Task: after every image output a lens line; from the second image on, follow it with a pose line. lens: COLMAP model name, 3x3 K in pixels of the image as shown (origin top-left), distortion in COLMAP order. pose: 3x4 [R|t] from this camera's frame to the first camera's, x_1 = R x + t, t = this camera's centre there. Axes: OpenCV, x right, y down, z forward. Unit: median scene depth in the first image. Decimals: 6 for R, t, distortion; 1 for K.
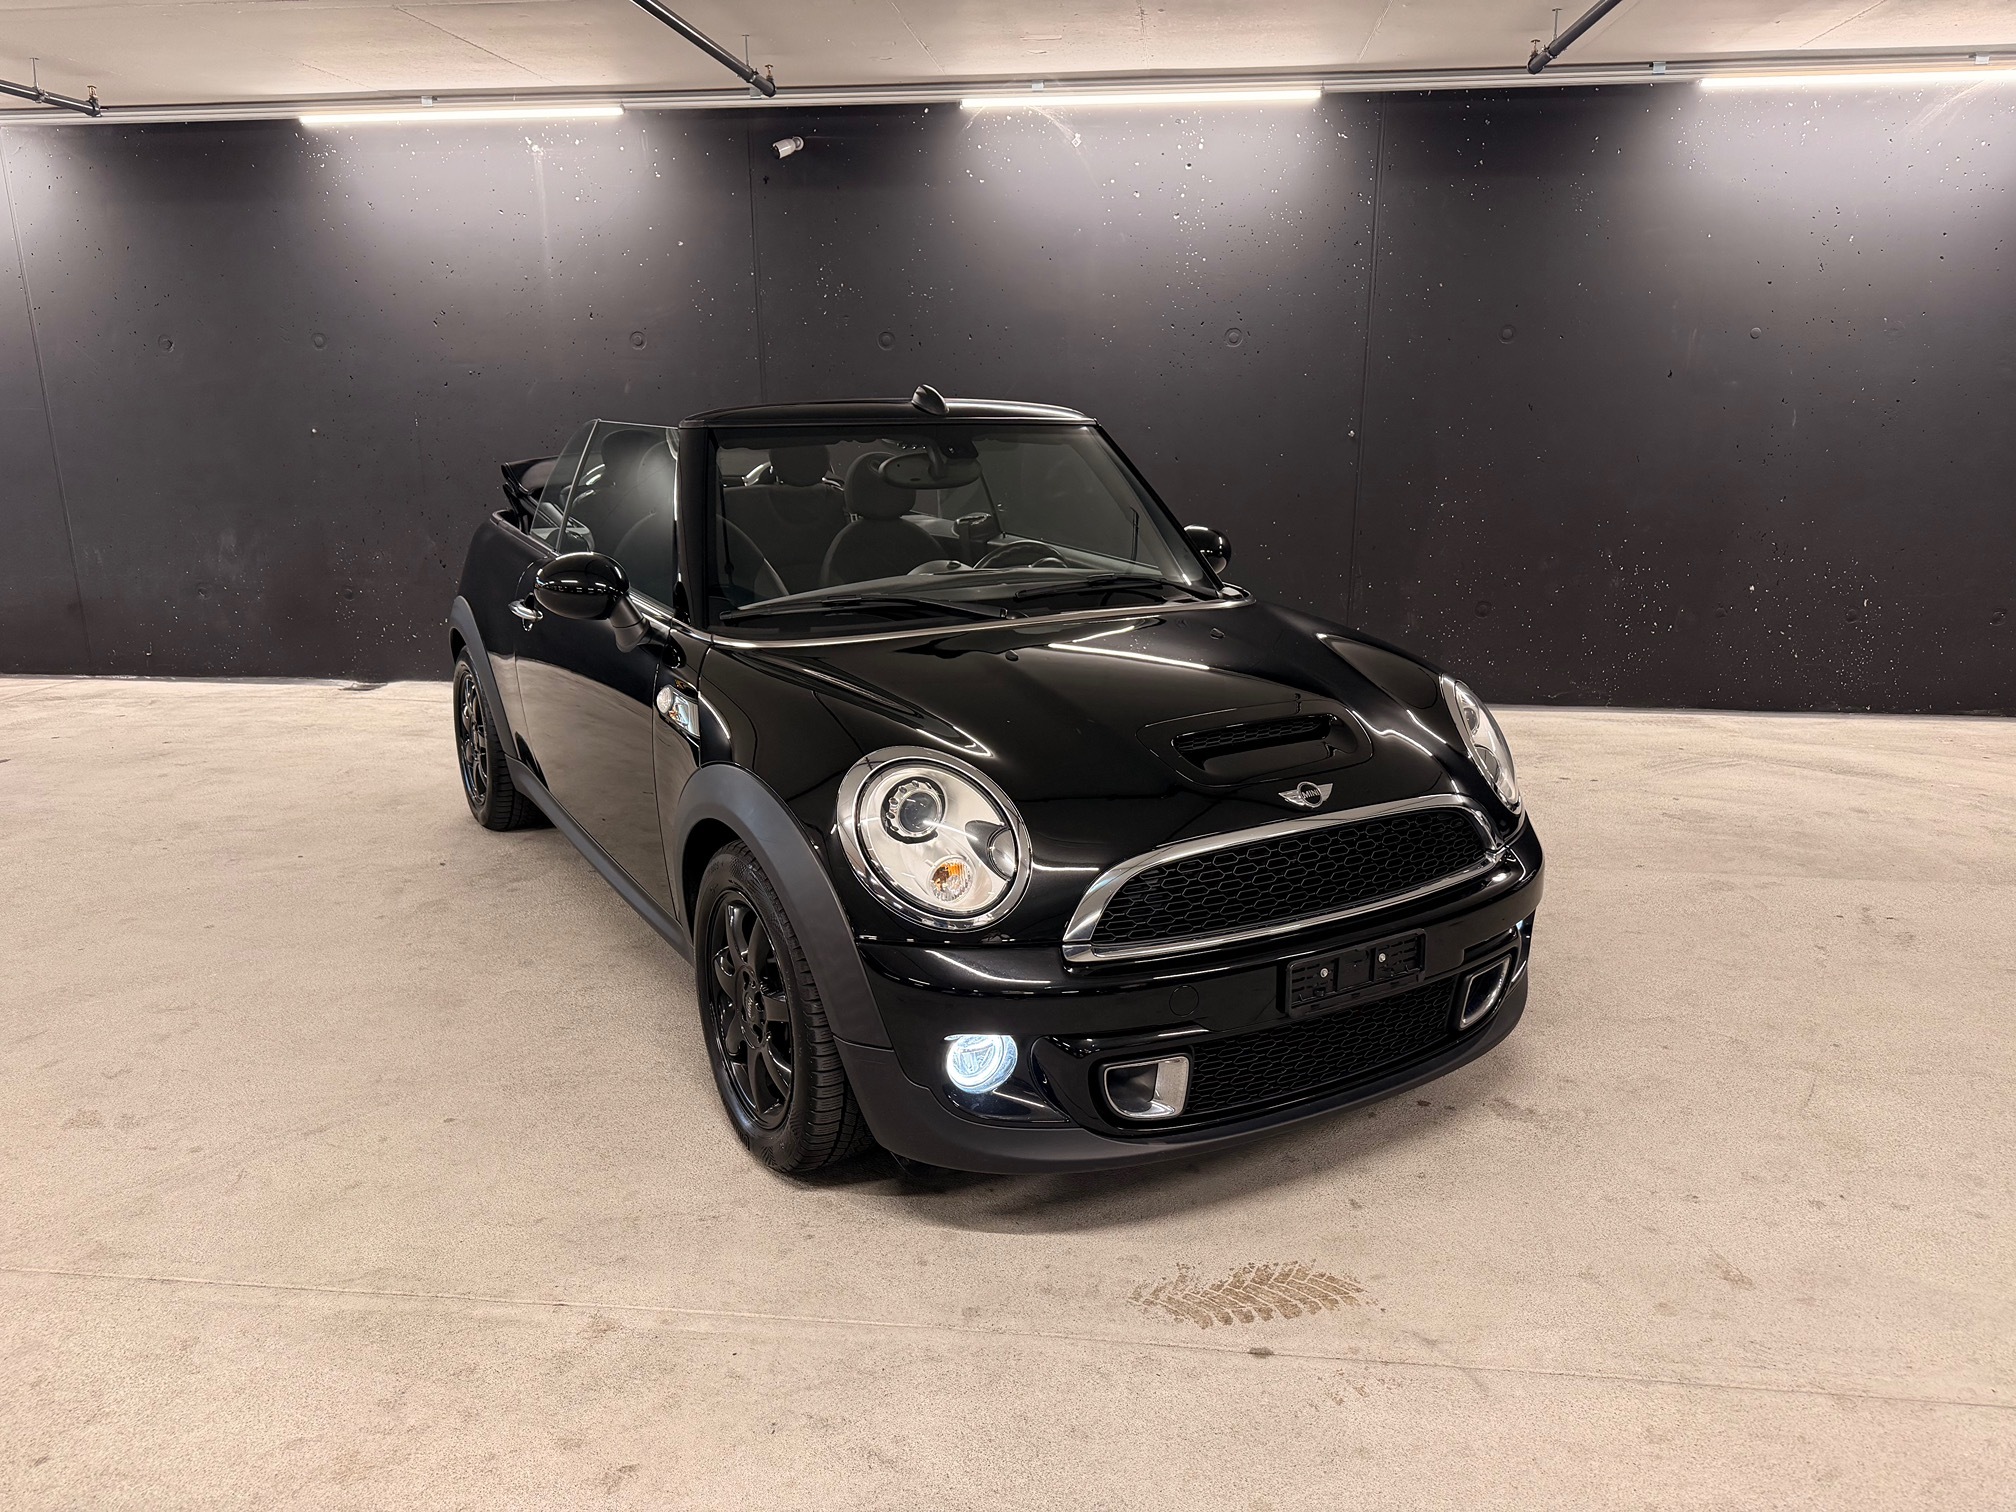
lens RADIAL K [[1437.5, 0, 1052.9], [0, 1437.5, 760.0], [0, 0, 1]] dist [0.019614, -0.024976]
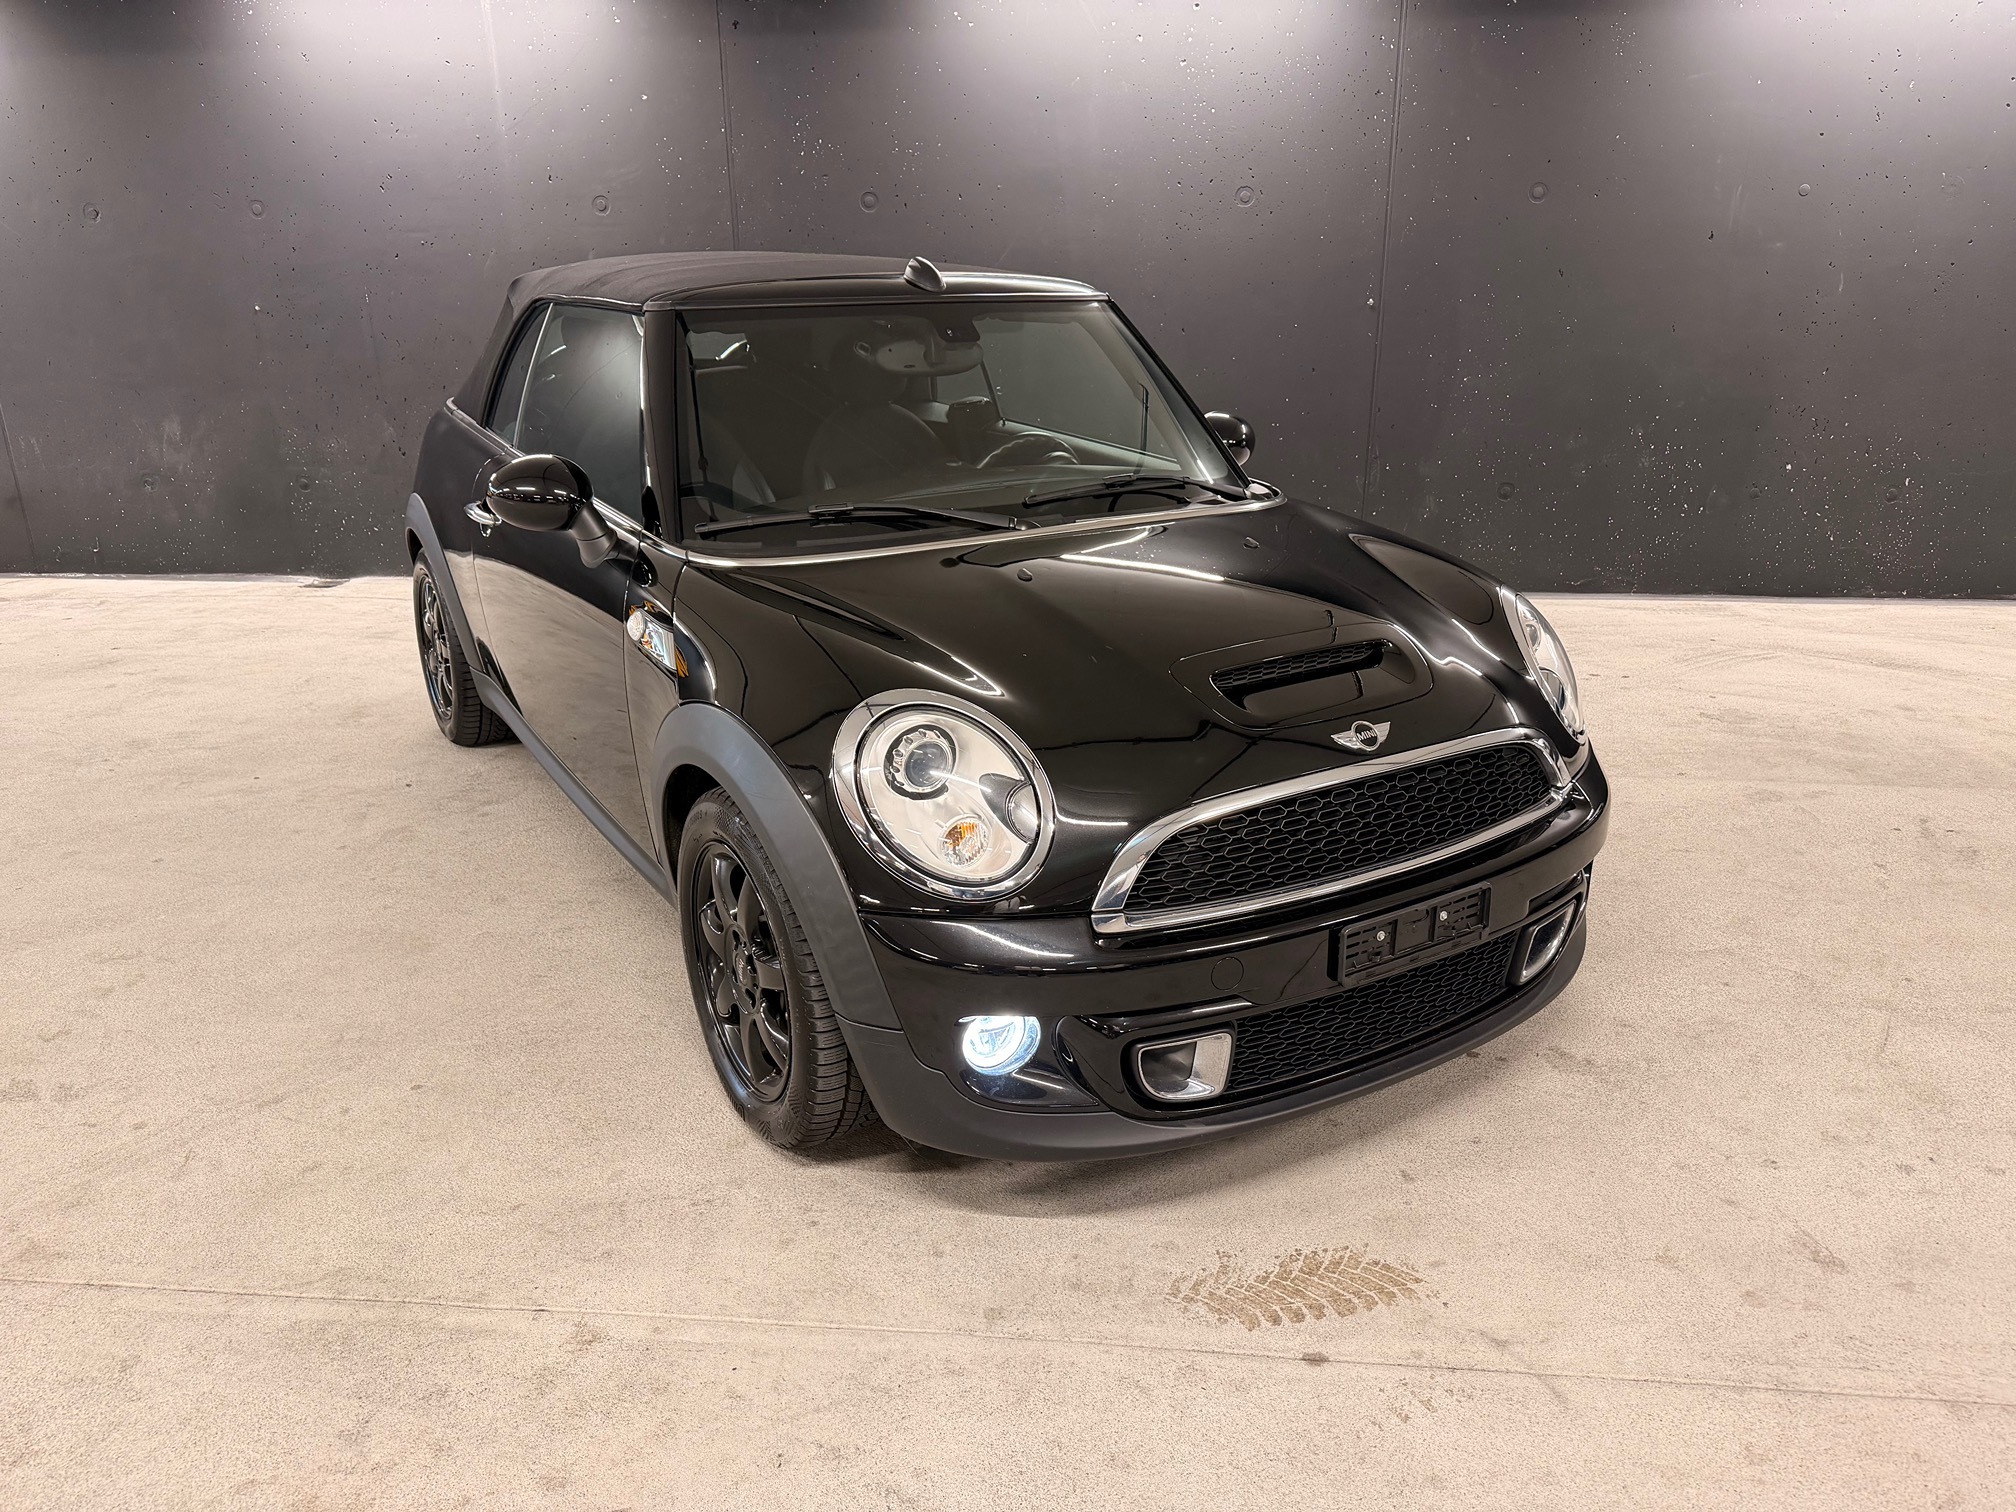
lens RADIAL K [[1437.5, 0, 1052.9], [0, 1437.5, 760.0], [0, 0, 1]] dist [0.019614, -0.024976]
pose [[0.999921, -0.009867, 0.007789, -0.019796], [0.009143, 0.996076, 0.088029, -0.037991], [-0.008627, -0.087951, 0.996087, 0.107095]]
